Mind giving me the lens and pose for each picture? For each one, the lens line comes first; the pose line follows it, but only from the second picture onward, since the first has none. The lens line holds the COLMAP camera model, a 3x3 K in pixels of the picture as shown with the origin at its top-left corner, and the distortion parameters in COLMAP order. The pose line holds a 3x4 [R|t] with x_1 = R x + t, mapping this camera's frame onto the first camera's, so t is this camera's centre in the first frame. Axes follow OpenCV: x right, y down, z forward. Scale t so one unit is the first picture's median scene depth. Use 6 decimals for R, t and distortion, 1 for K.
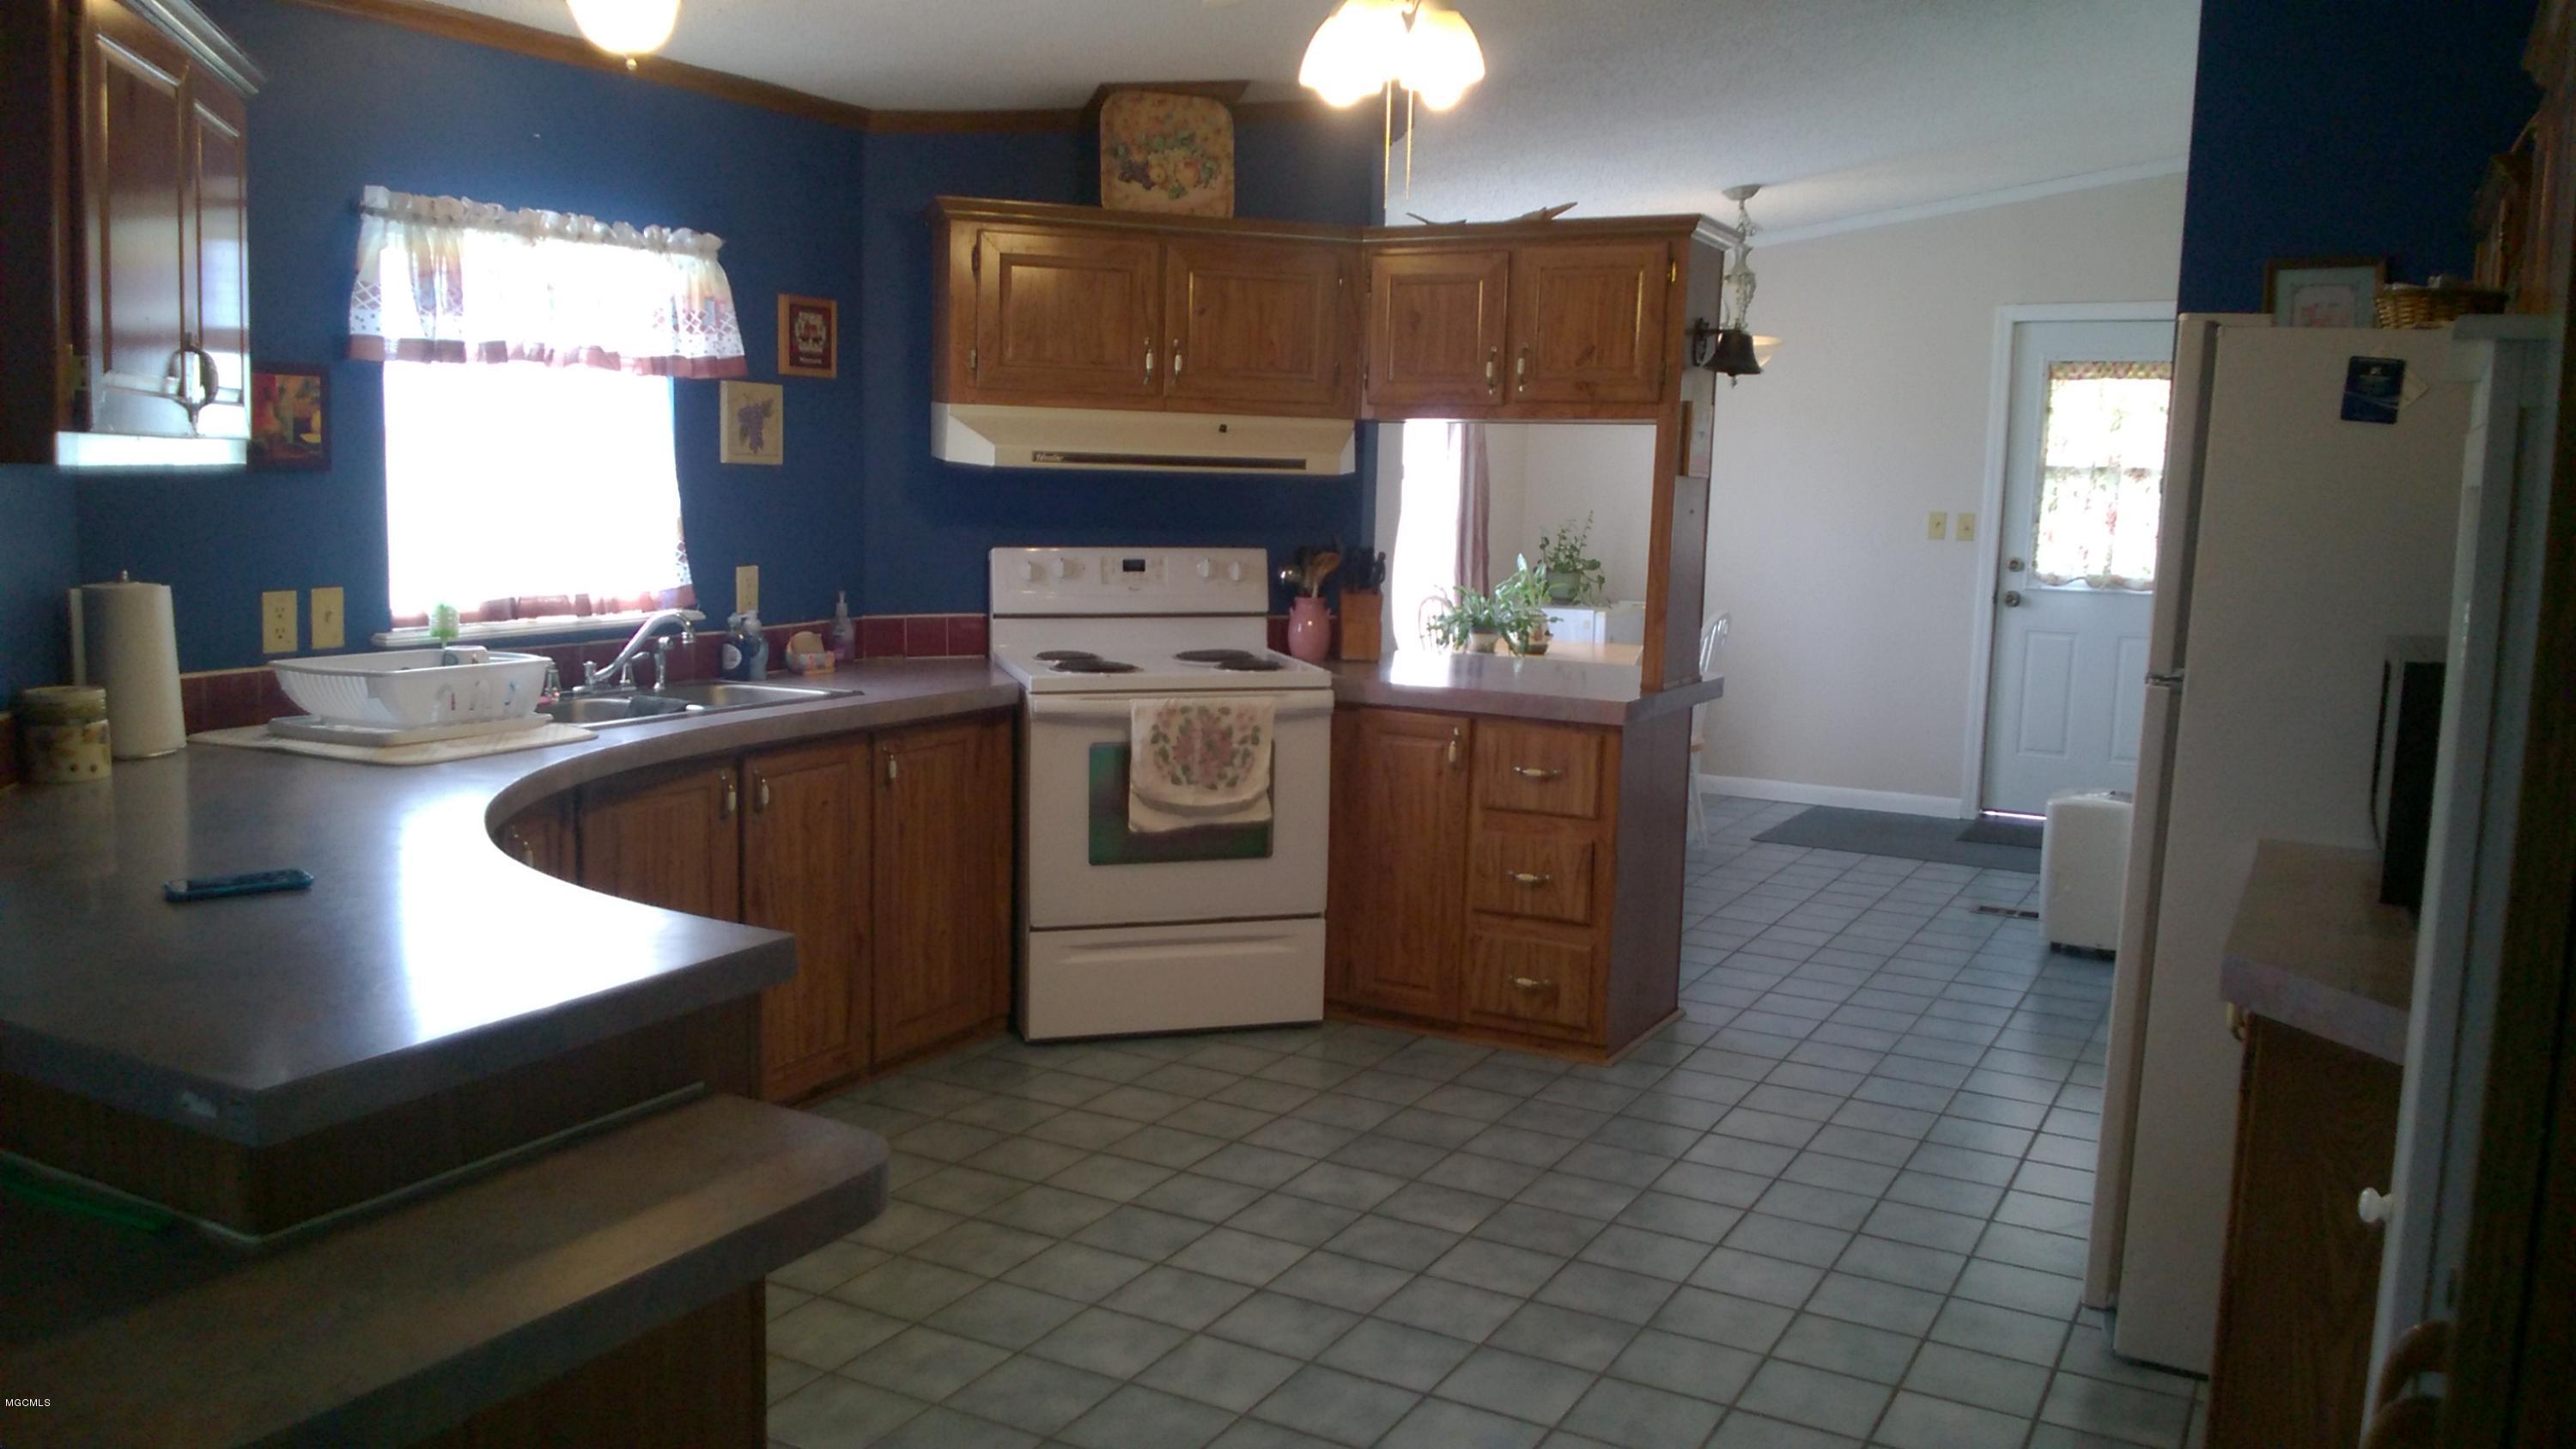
lens RADIAL K [[1965.9, 0, 1278.7], [0, 1965.9, 728.0], [0, 0, 1]] dist [0.048663, -0.143487]
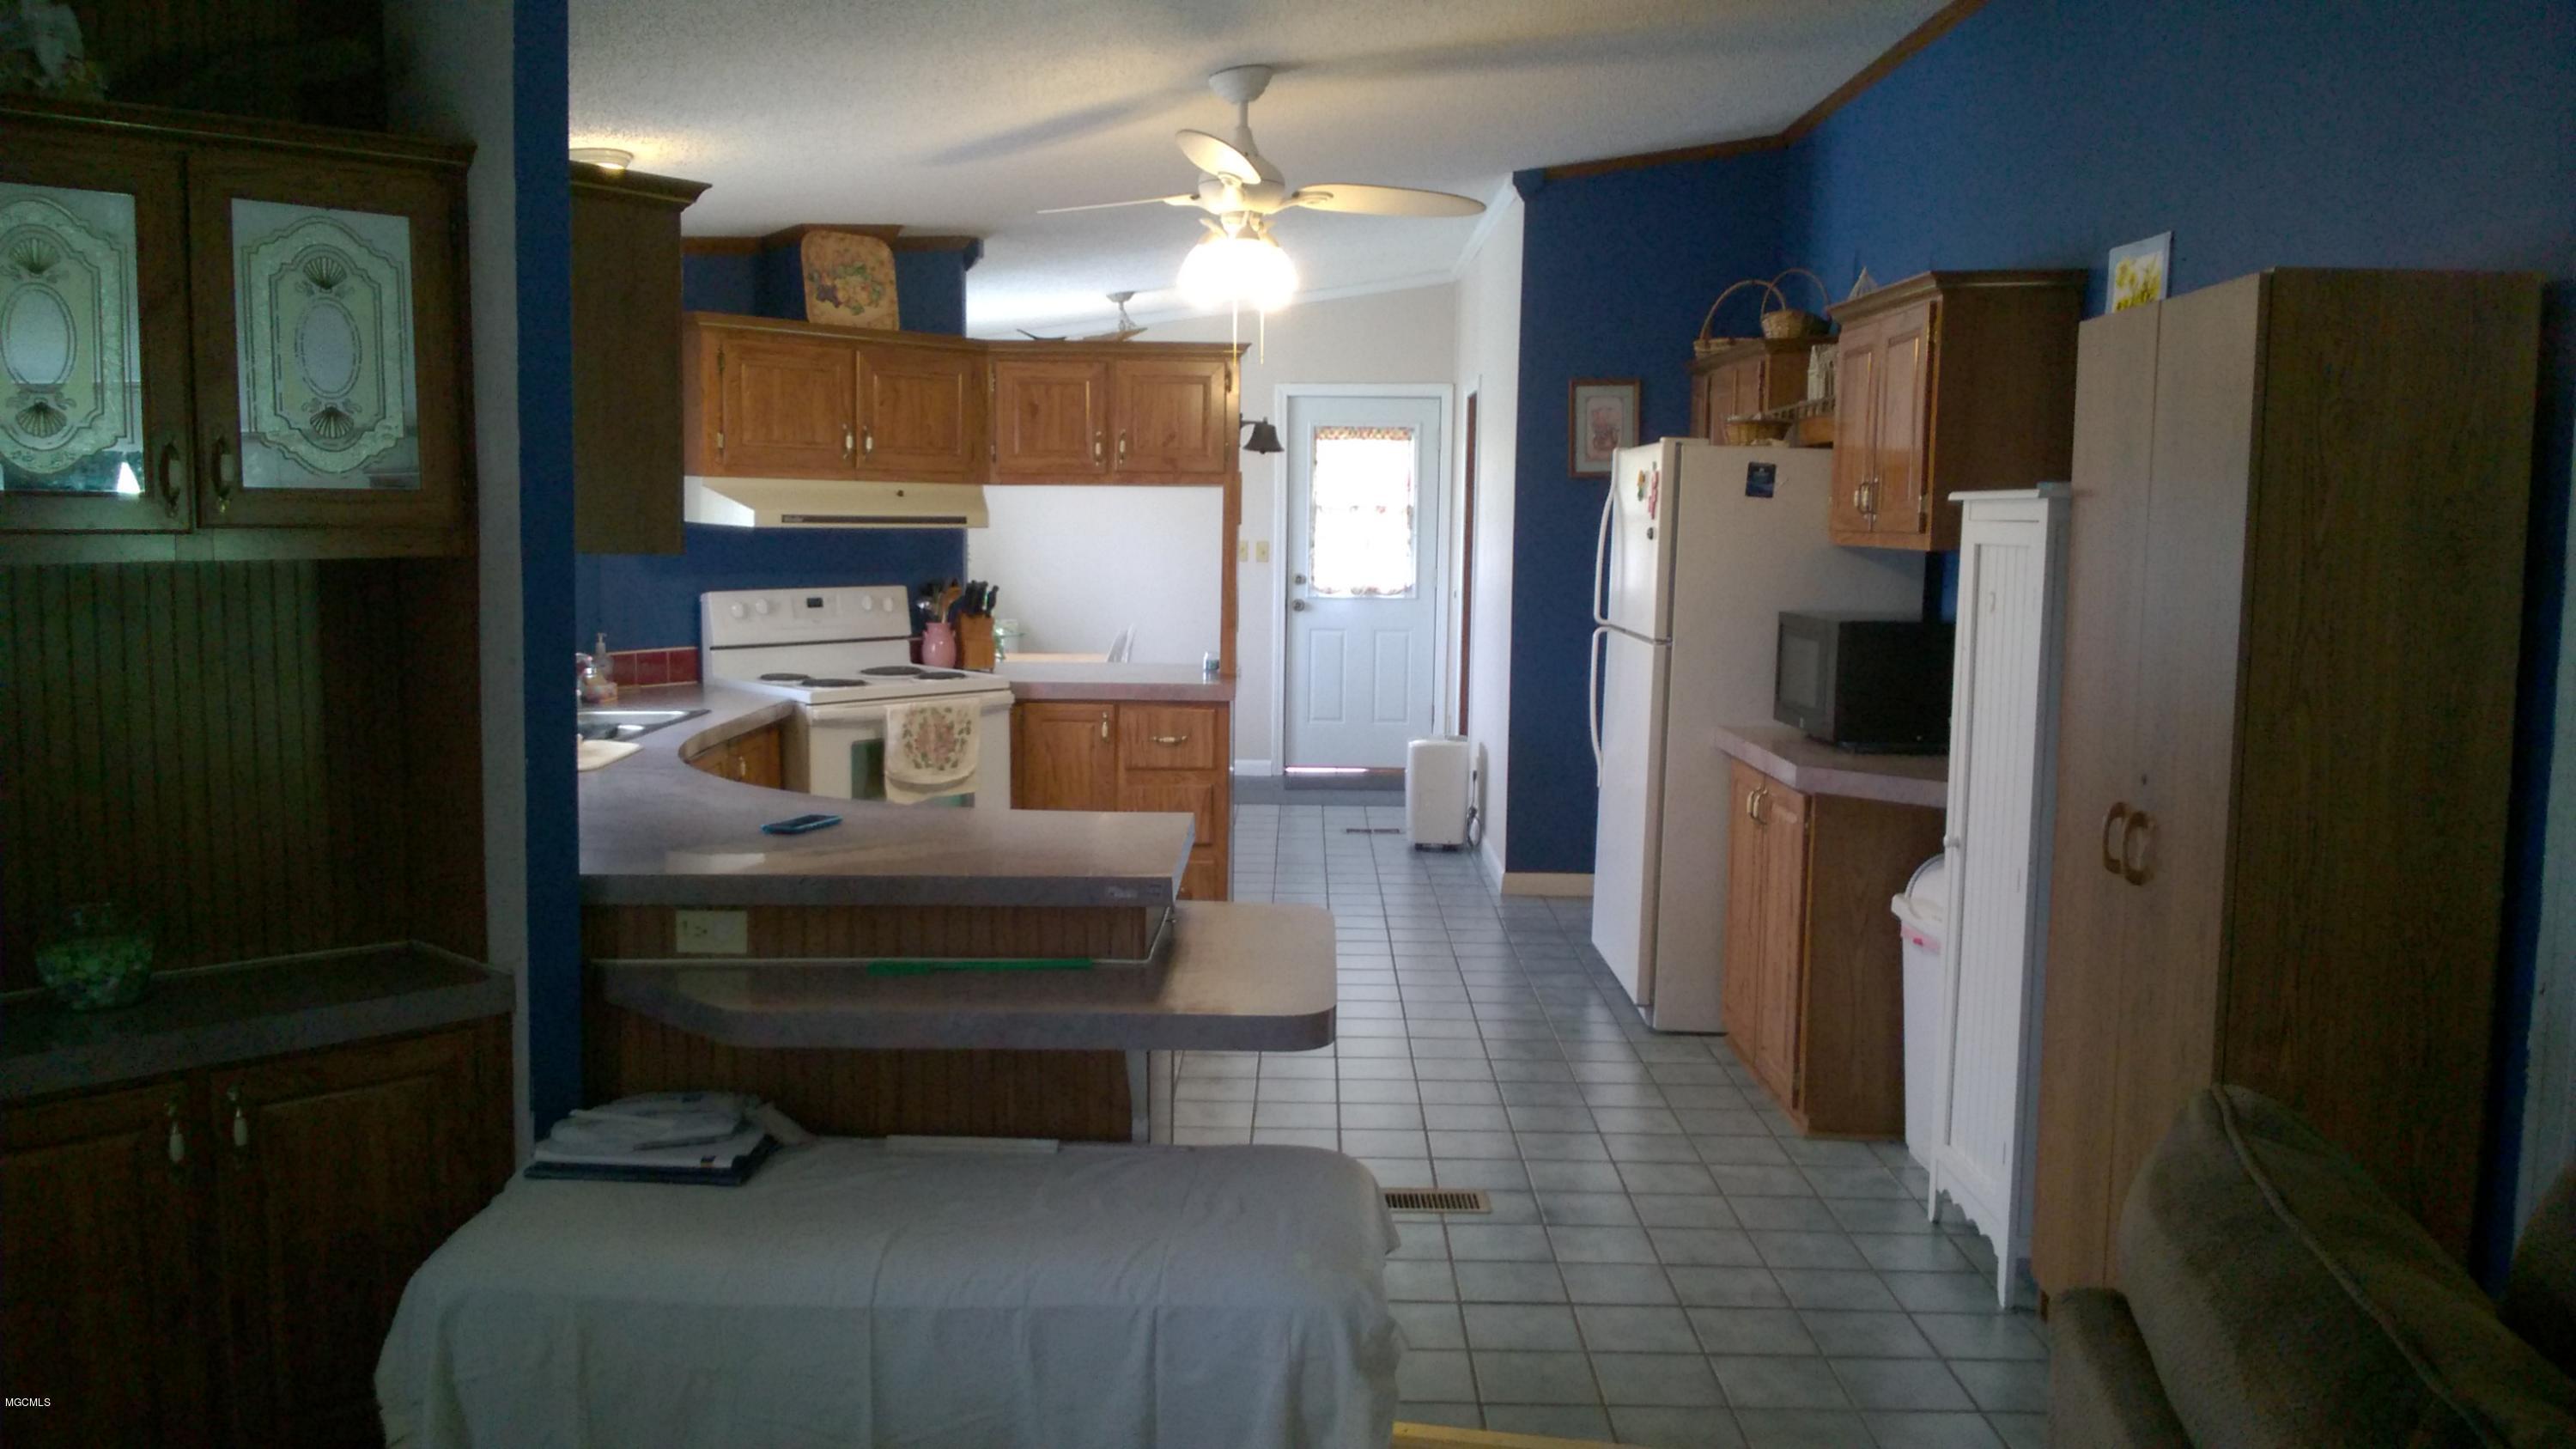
lens RADIAL K [[1965.9, 0, 1278.7], [0, 1965.9, 728.0], [0, 0, 1]] dist [0.048663, -0.143487]
pose [[0.882270, -0.067254, 0.465915, -0.427228], [0.072067, 0.997372, 0.007502, 0.009095], [-0.465195, 0.026958, 0.884798, -0.253826]]
